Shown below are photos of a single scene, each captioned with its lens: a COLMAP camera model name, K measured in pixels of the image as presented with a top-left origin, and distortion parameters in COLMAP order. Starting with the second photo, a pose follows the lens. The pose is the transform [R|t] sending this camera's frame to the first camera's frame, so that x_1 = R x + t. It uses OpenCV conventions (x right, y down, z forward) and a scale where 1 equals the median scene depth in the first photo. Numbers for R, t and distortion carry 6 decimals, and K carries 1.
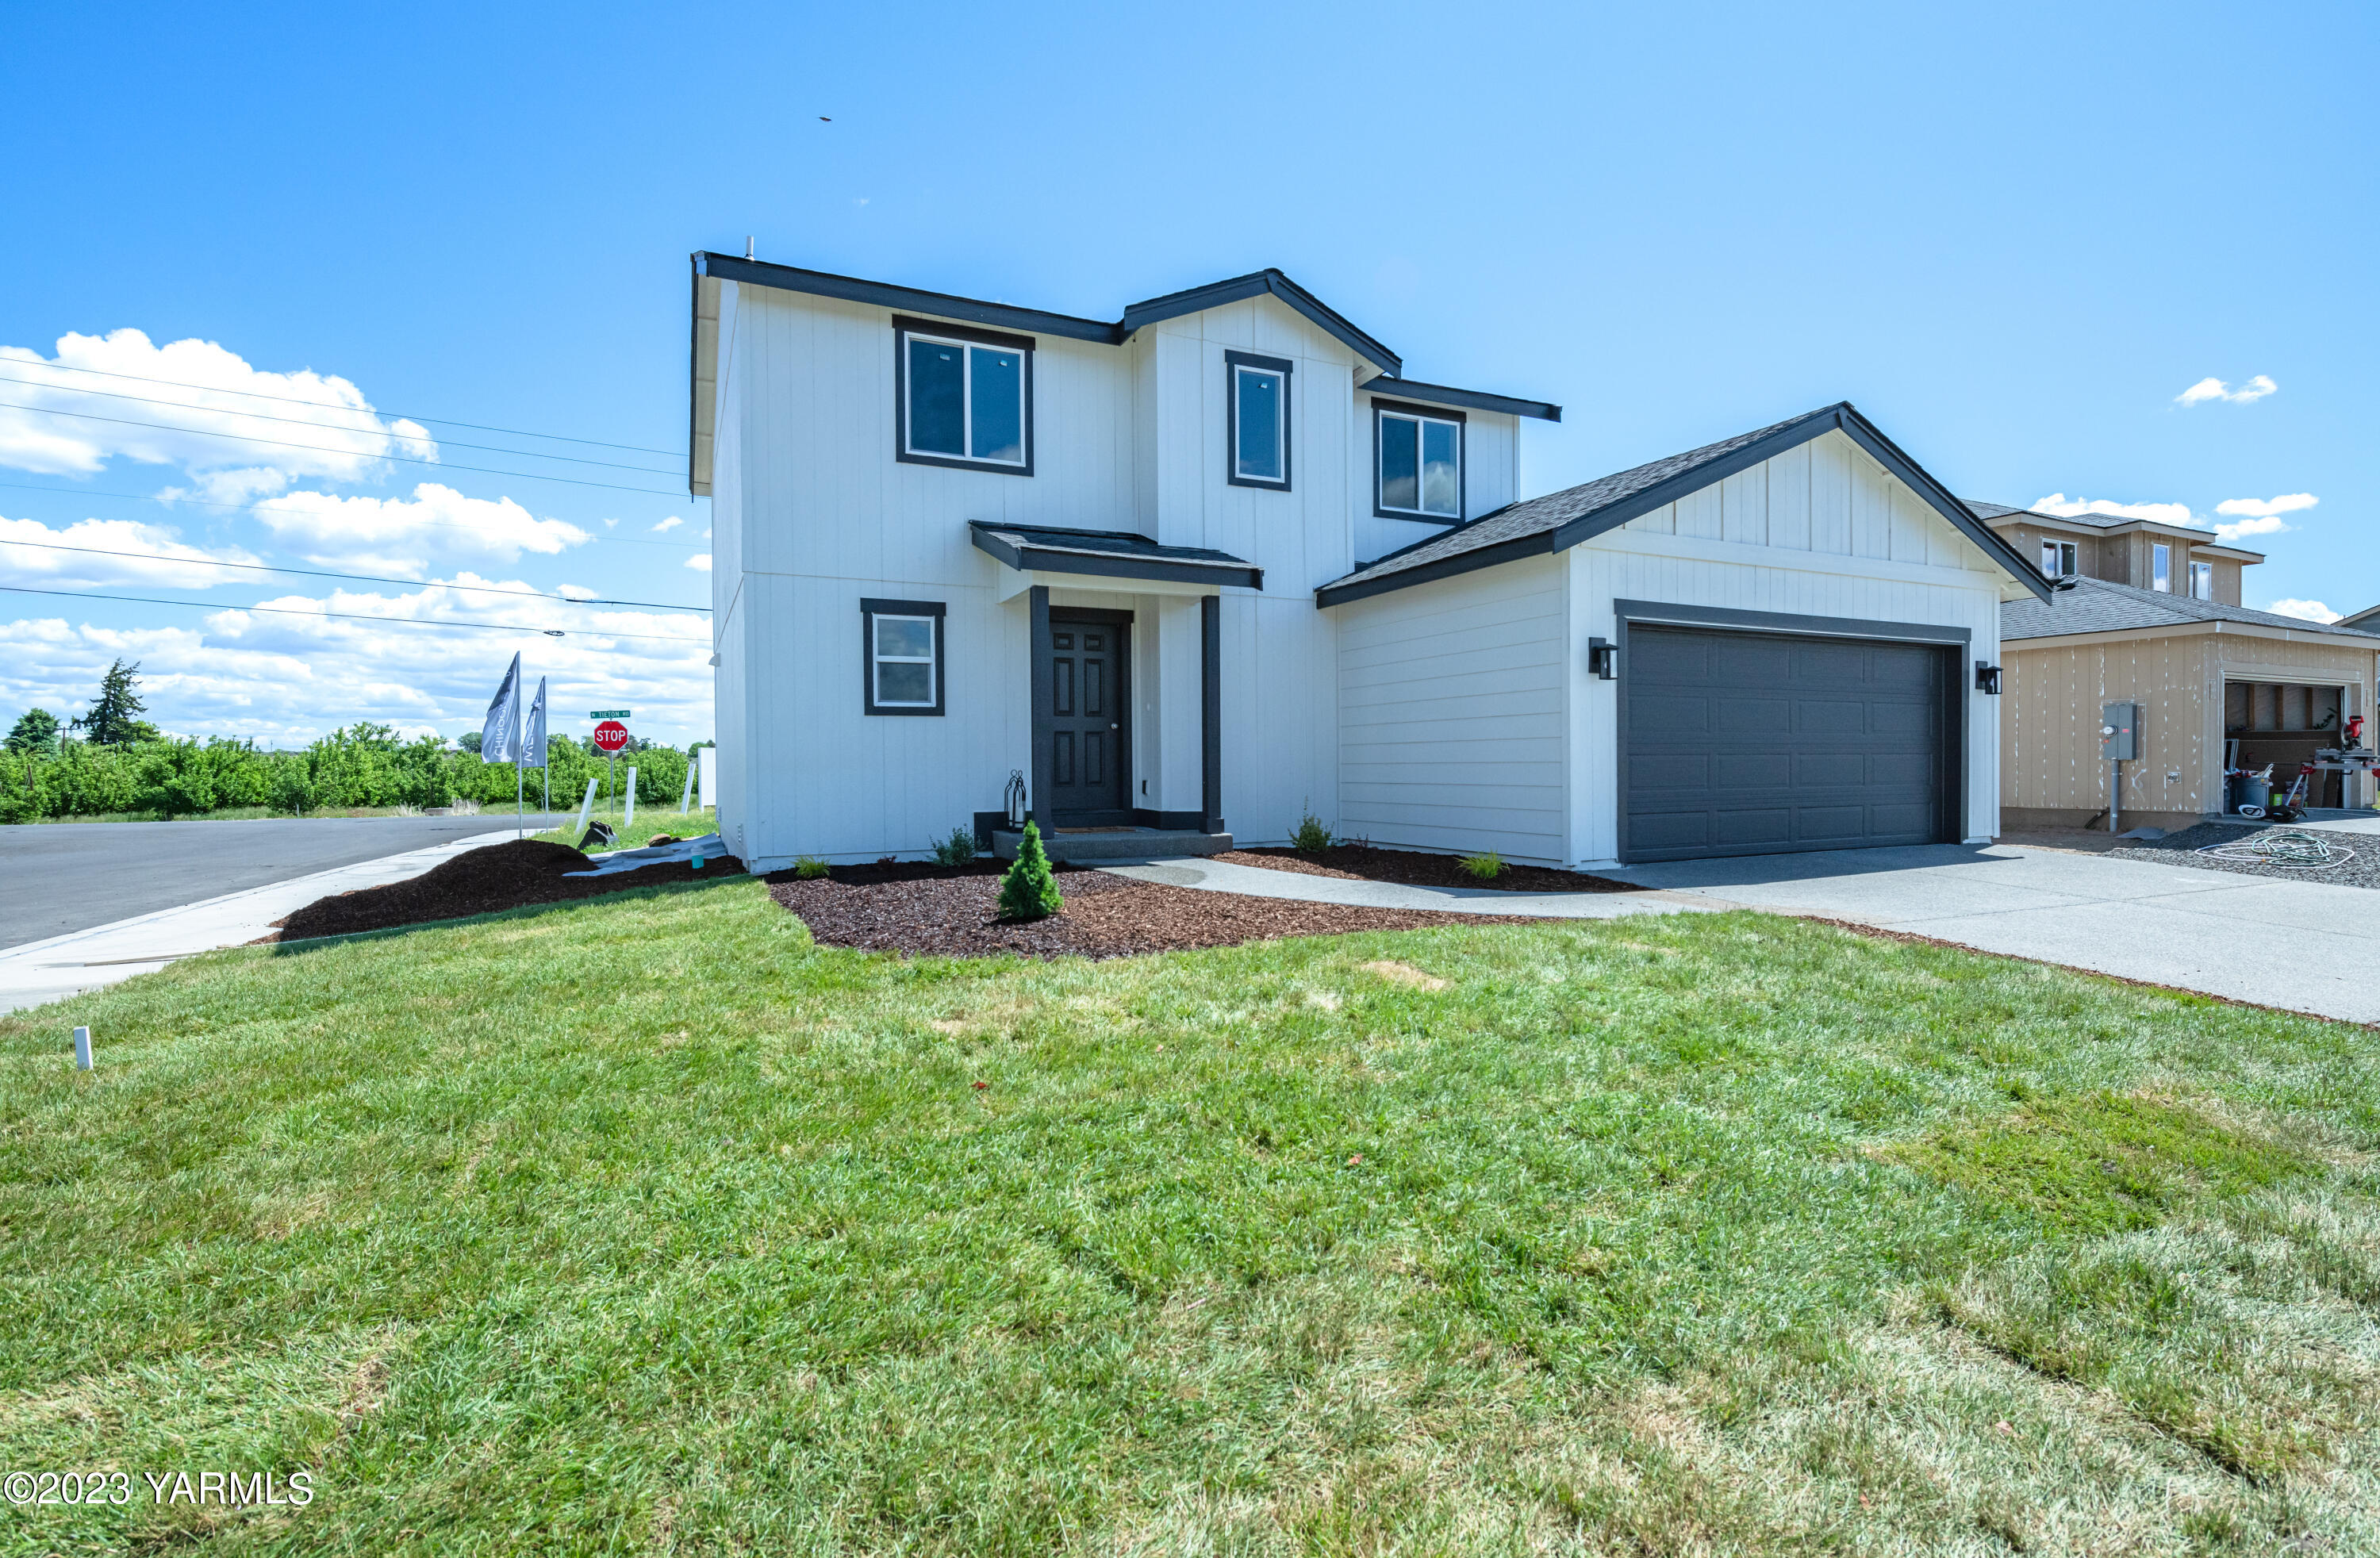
lens RADIAL K [[1038.6, 0, 1190.0], [0, 1038.6, 779.0], [0, 0, 1]] dist [-0.007438, -0.000027]
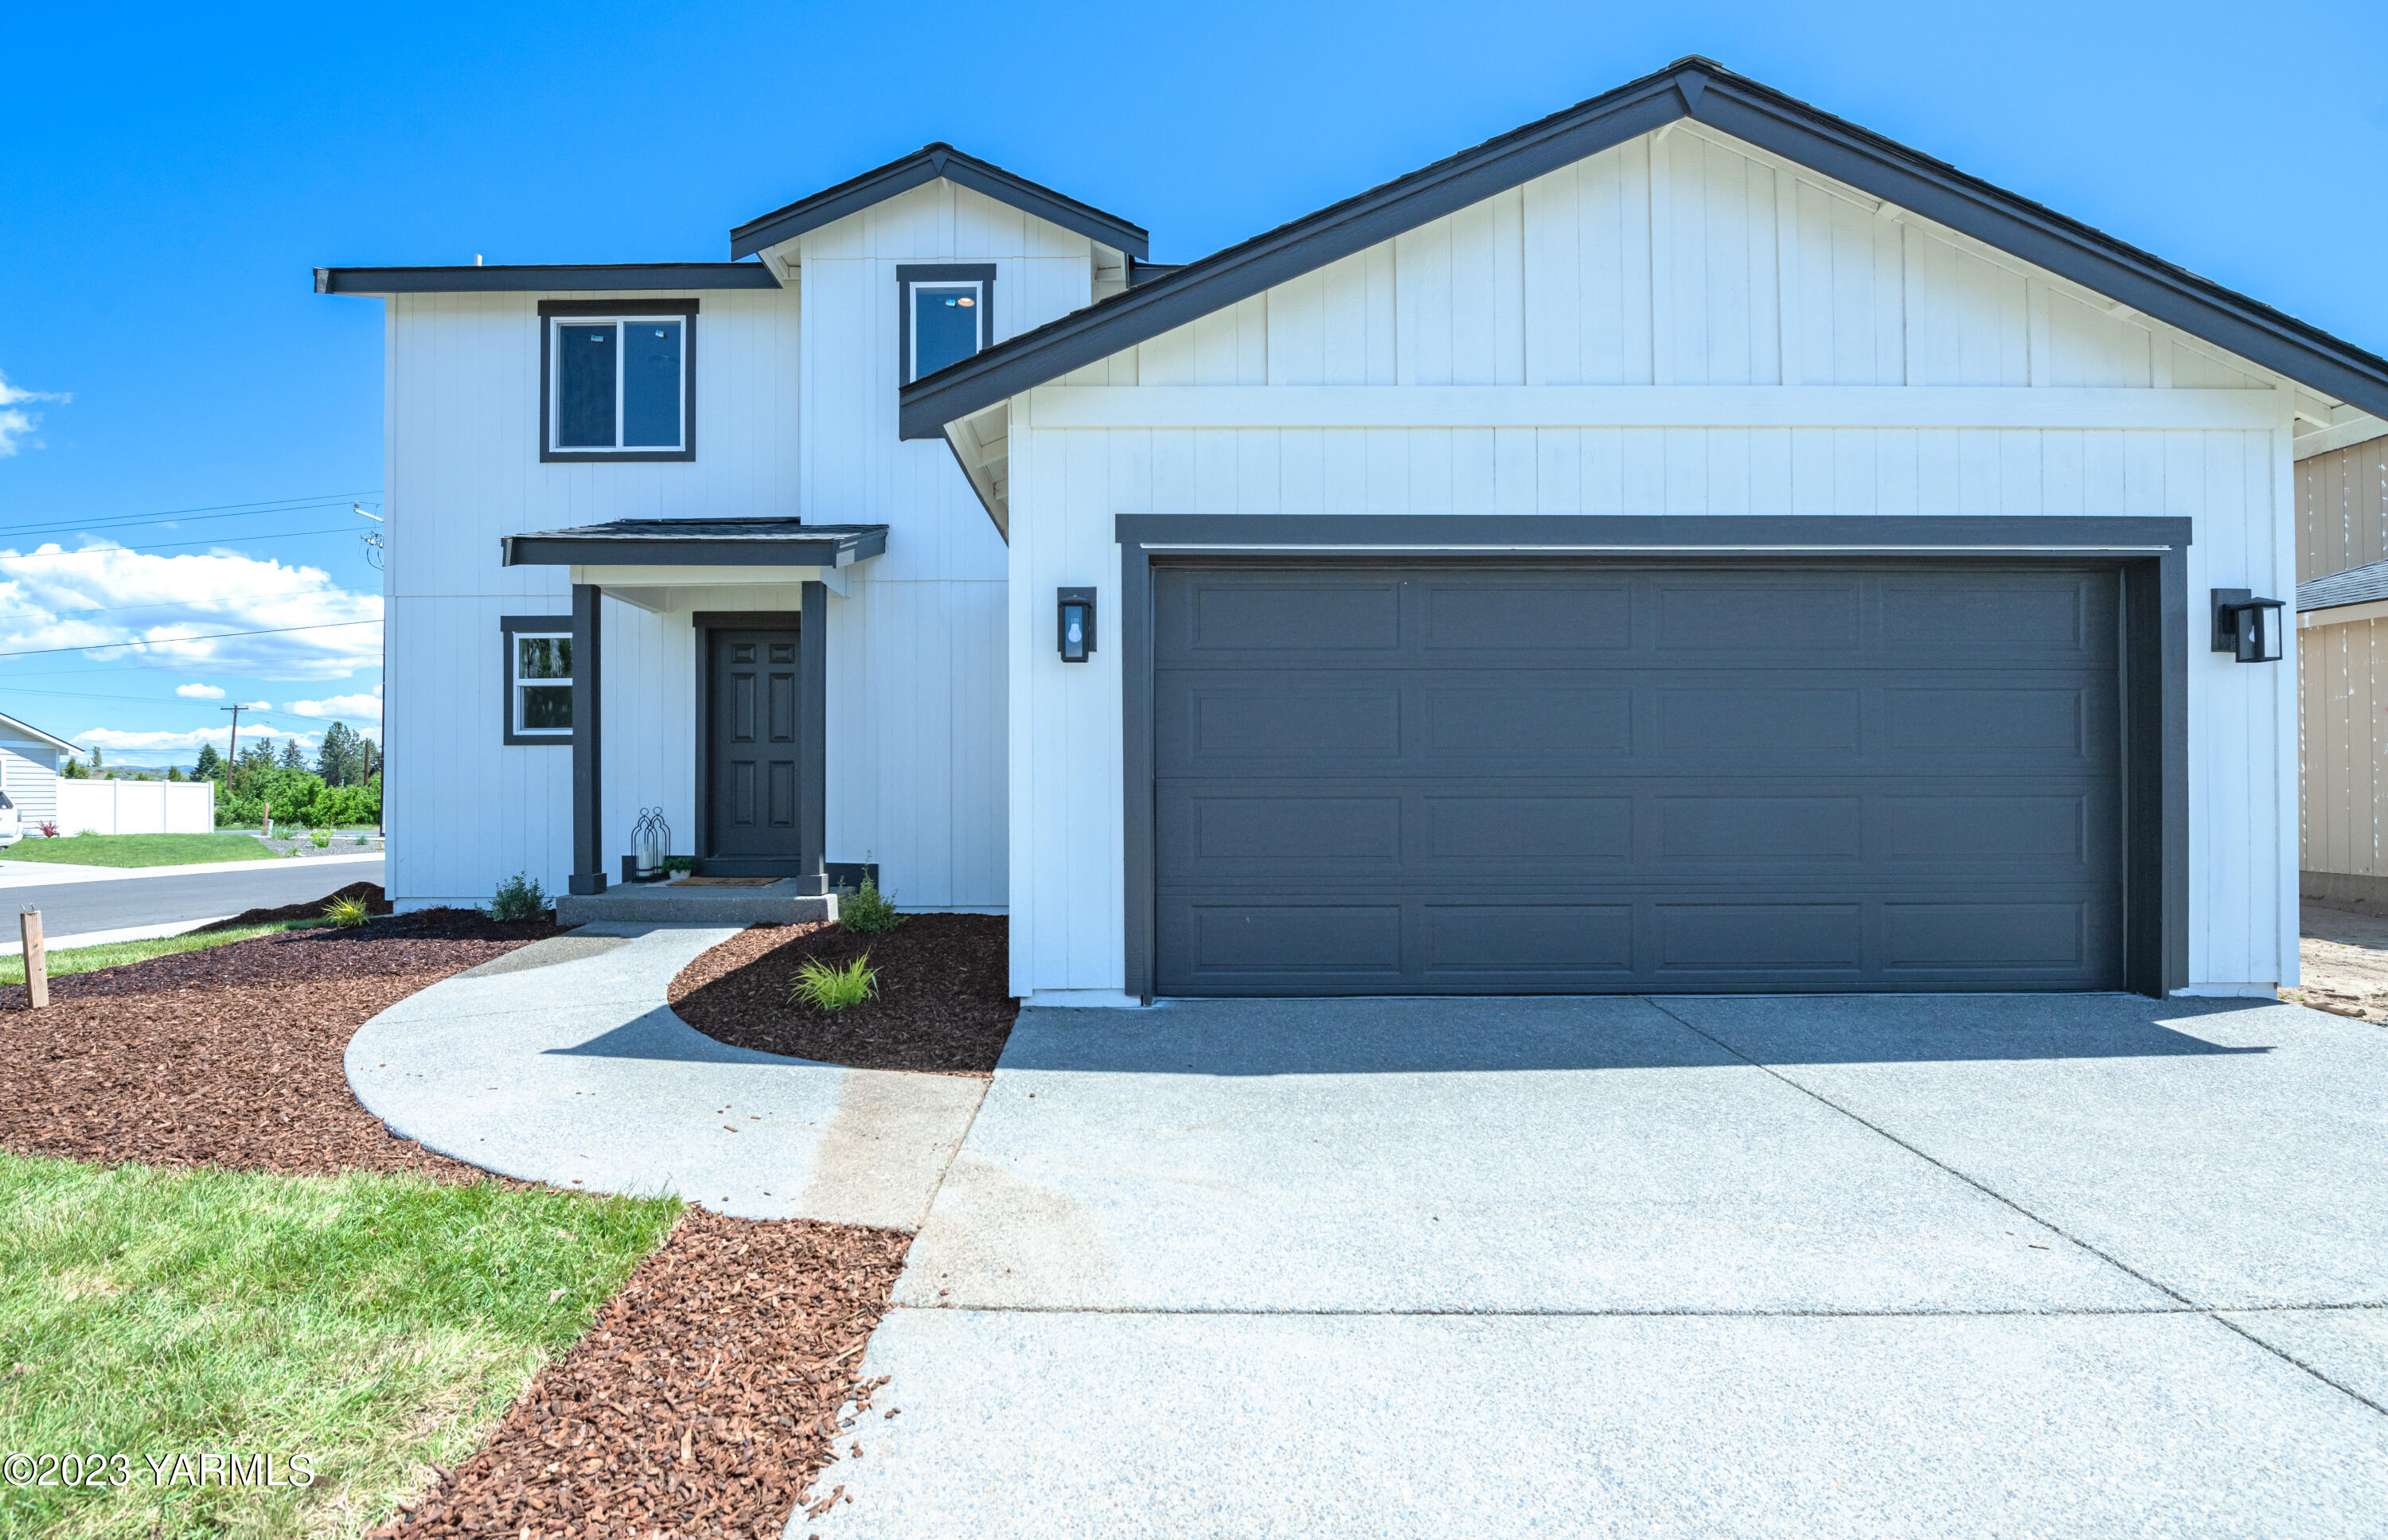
lens RADIAL K [[965.8, 0, 1170.0], [0, 965.8, 783.8], [0, 0, 1]] dist [-0.000083, -0.008638]
pose [[0.910299, 0.001918, -0.413947, 0.530566], [-0.008815, 0.999852, -0.014752, -0.019379], [0.413857, 0.017078, 0.910182, 0.447467]]
